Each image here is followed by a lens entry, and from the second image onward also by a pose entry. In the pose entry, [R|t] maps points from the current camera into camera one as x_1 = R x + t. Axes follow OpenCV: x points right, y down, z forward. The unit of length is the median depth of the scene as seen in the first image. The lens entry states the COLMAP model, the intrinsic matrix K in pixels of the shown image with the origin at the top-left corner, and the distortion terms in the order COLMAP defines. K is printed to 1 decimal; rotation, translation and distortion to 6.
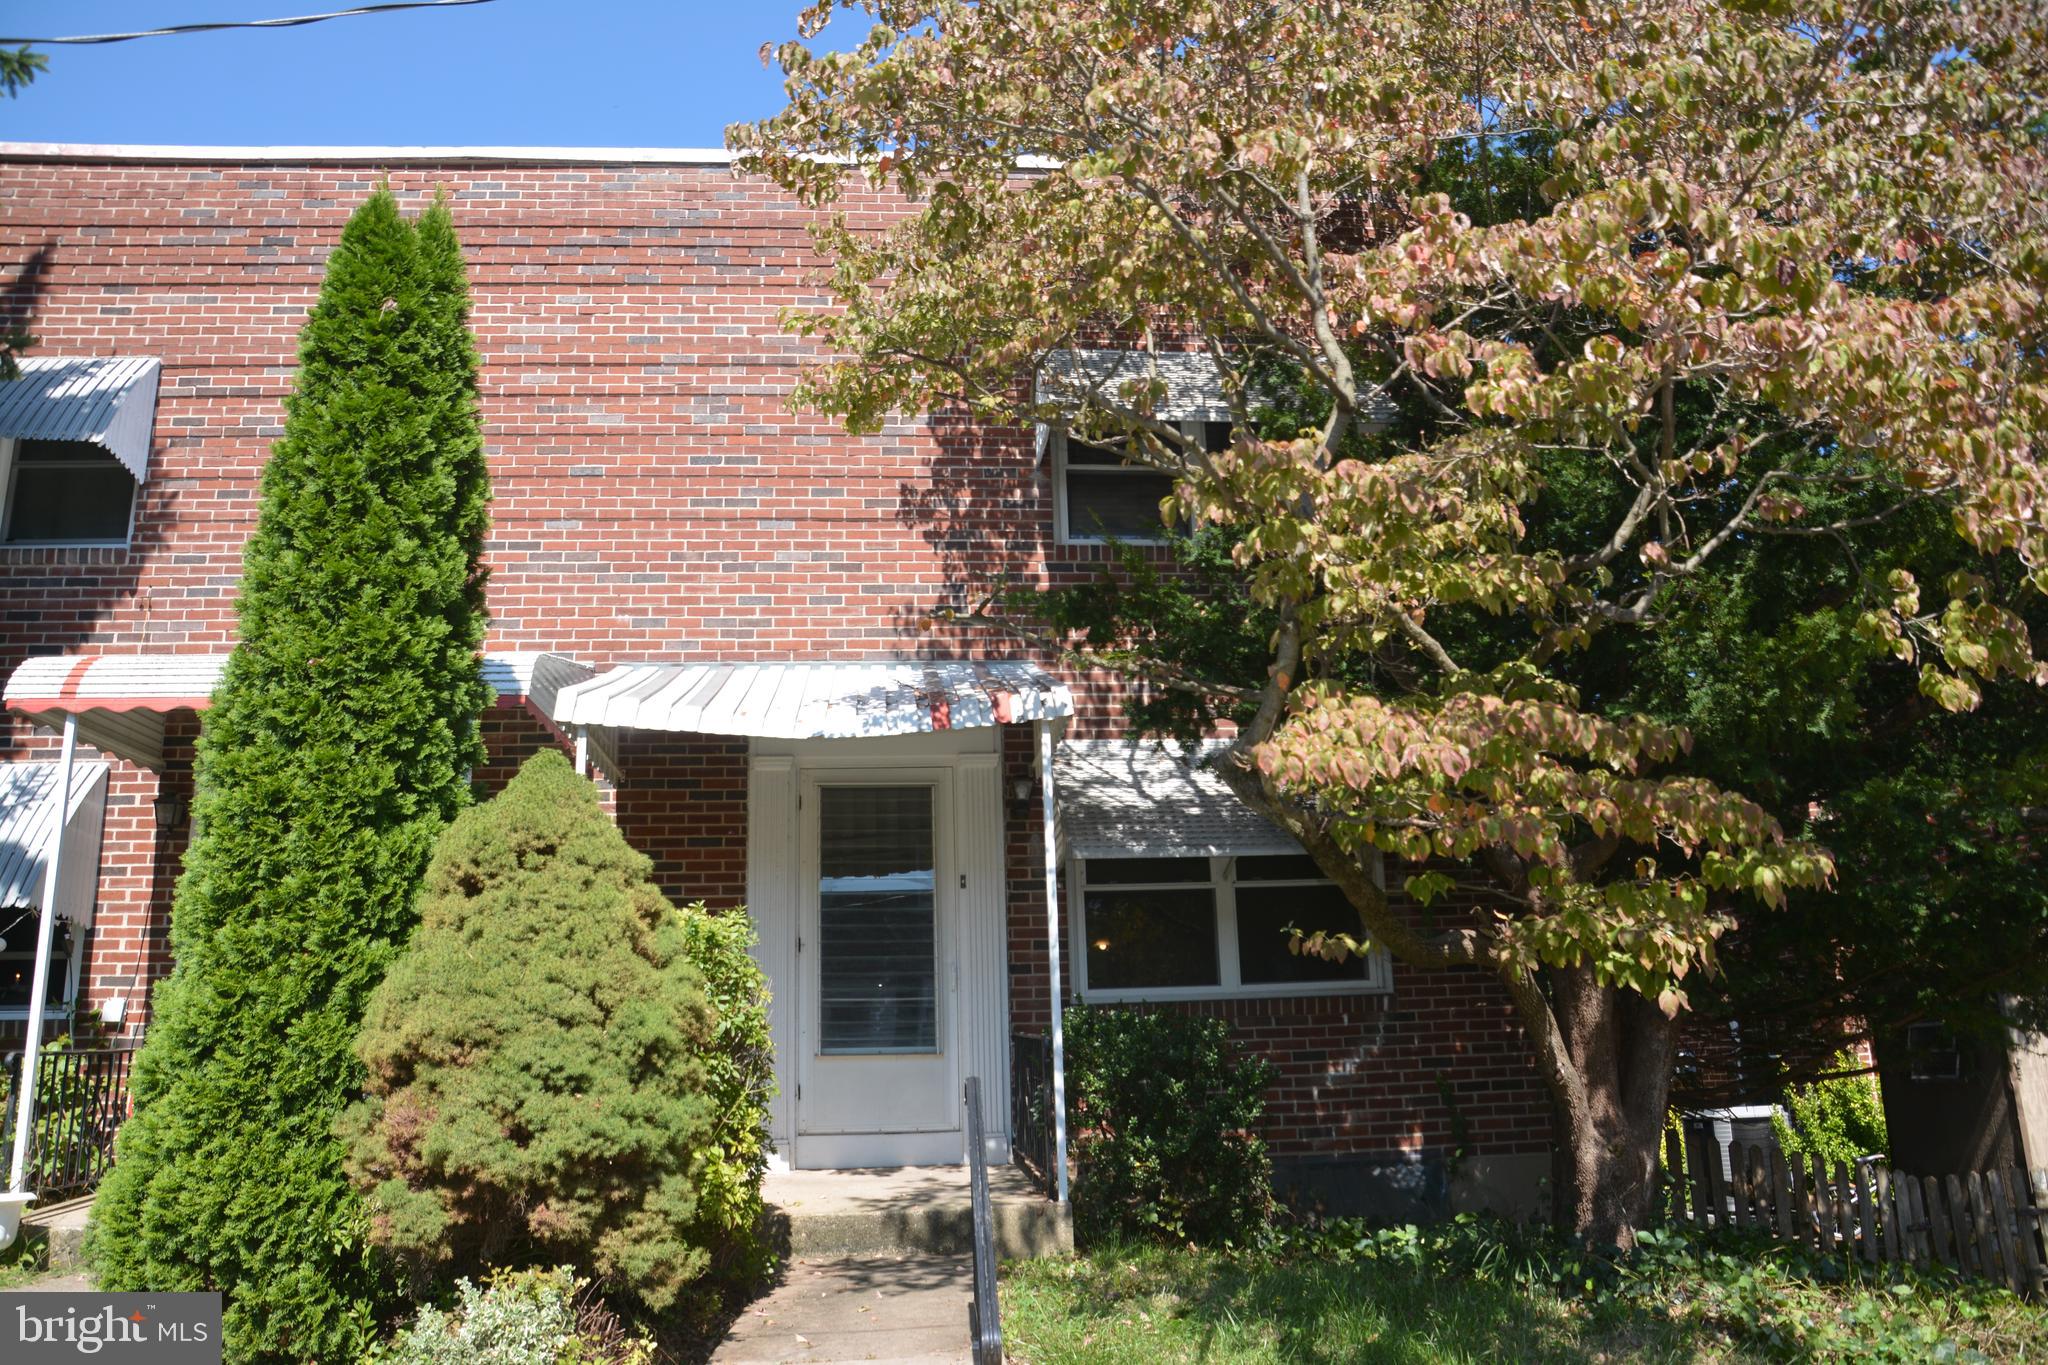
lens RADIAL K [[1432.1, 0, 999.4], [0, 1432.1, 710.7], [0, 0, 1]] dist [-0.134017, 0.072778]
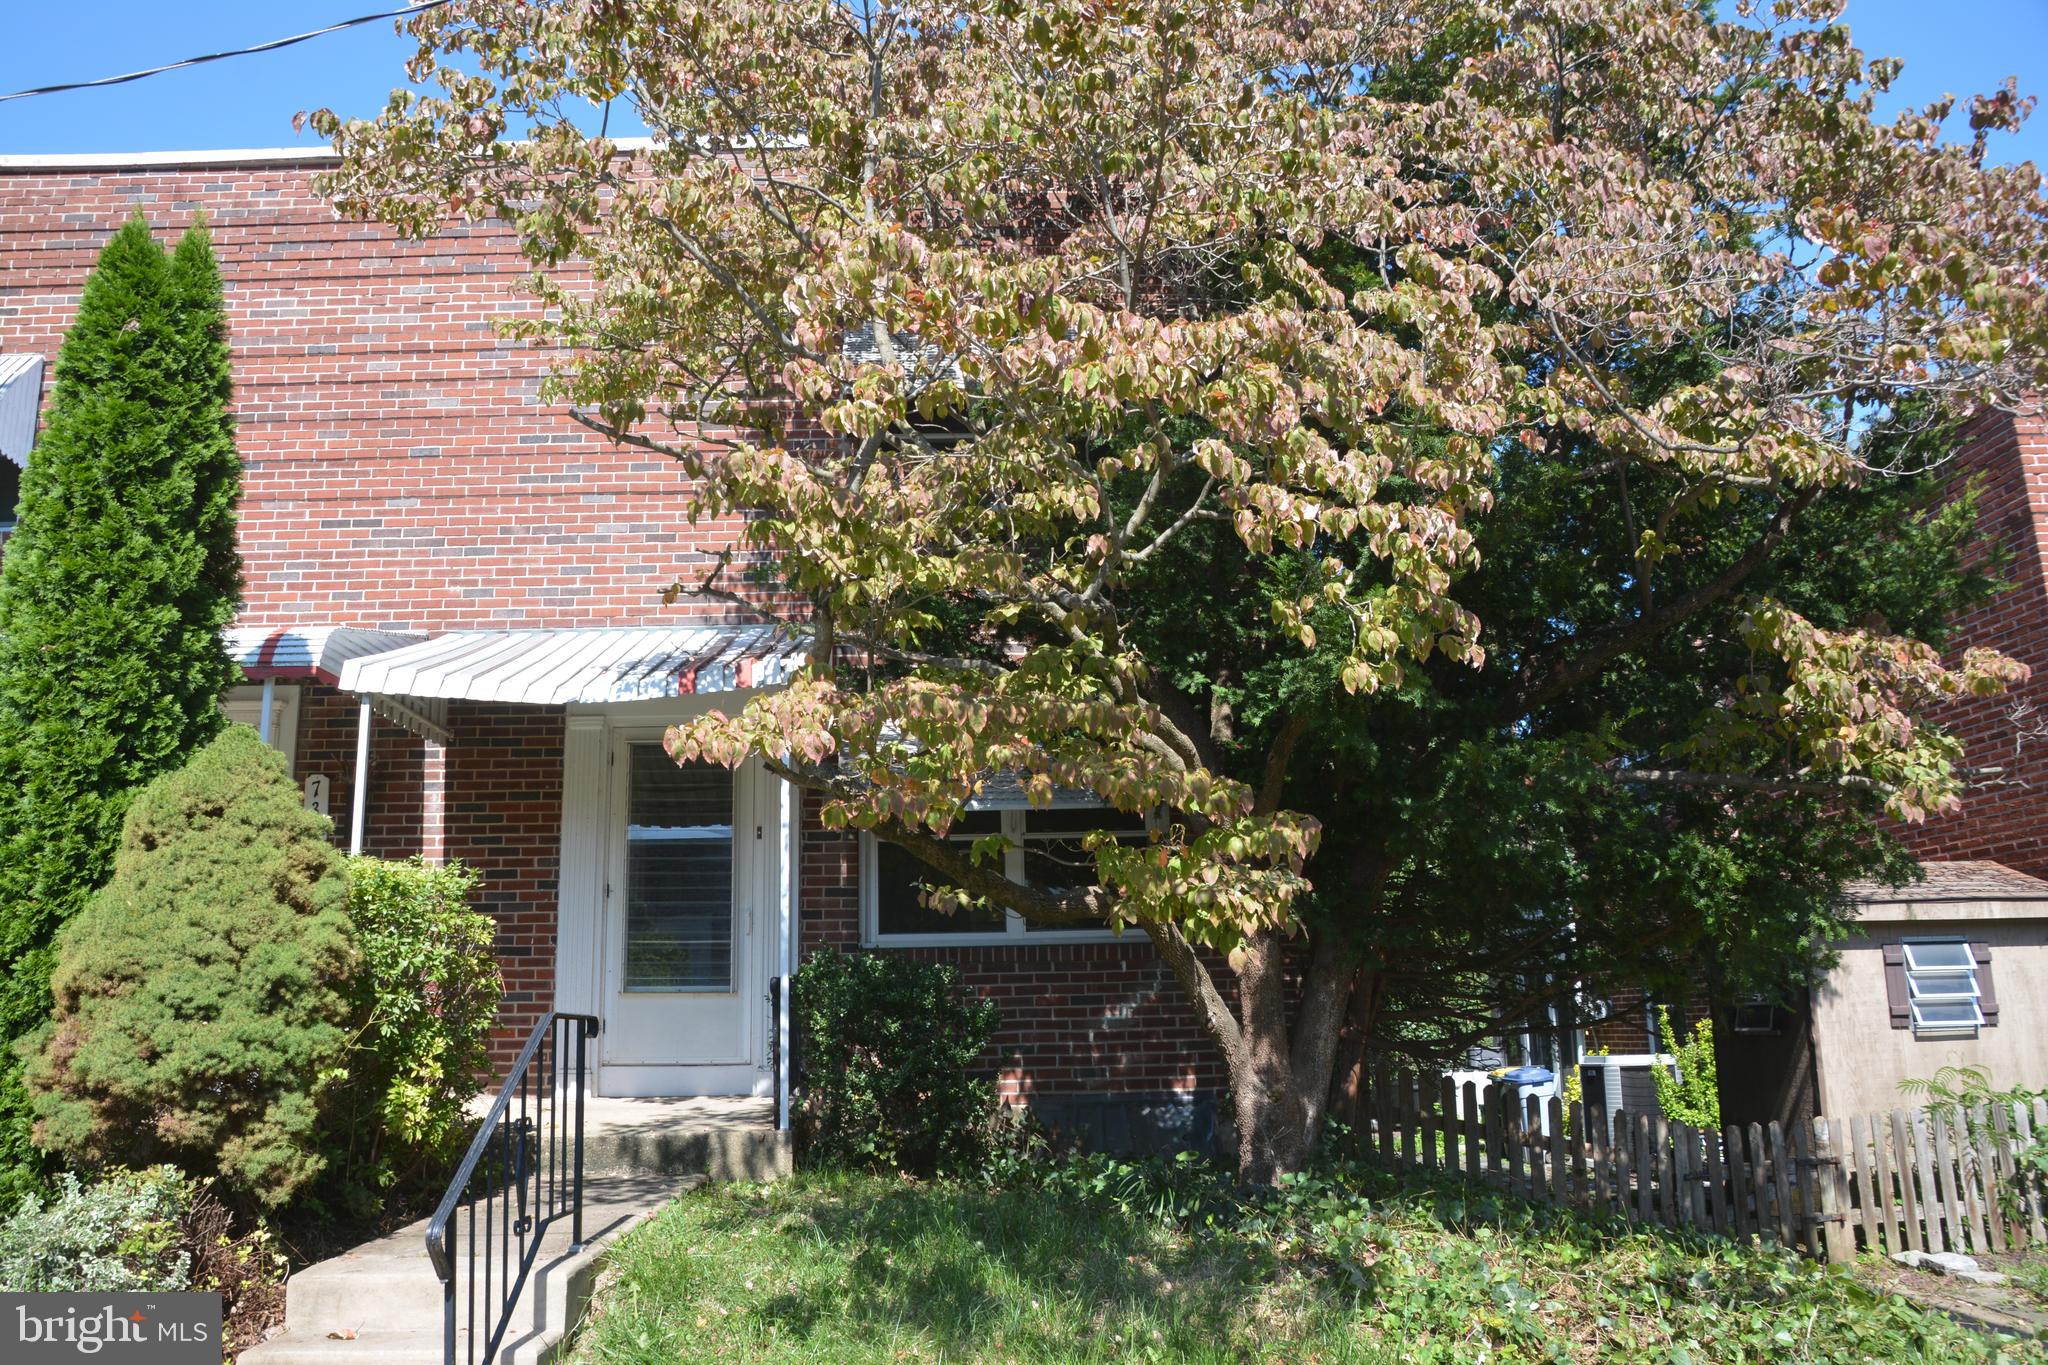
lens RADIAL K [[1432.1, 0, 999.4], [0, 1432.1, 710.7], [0, 0, 1]] dist [-0.134017, 0.072778]
pose [[0.998274, -0.004324, -0.058570, 0.348853], [0.006817, 0.999077, 0.042418, -0.025031], [0.058333, -0.042744, 0.997382, -0.078643]]
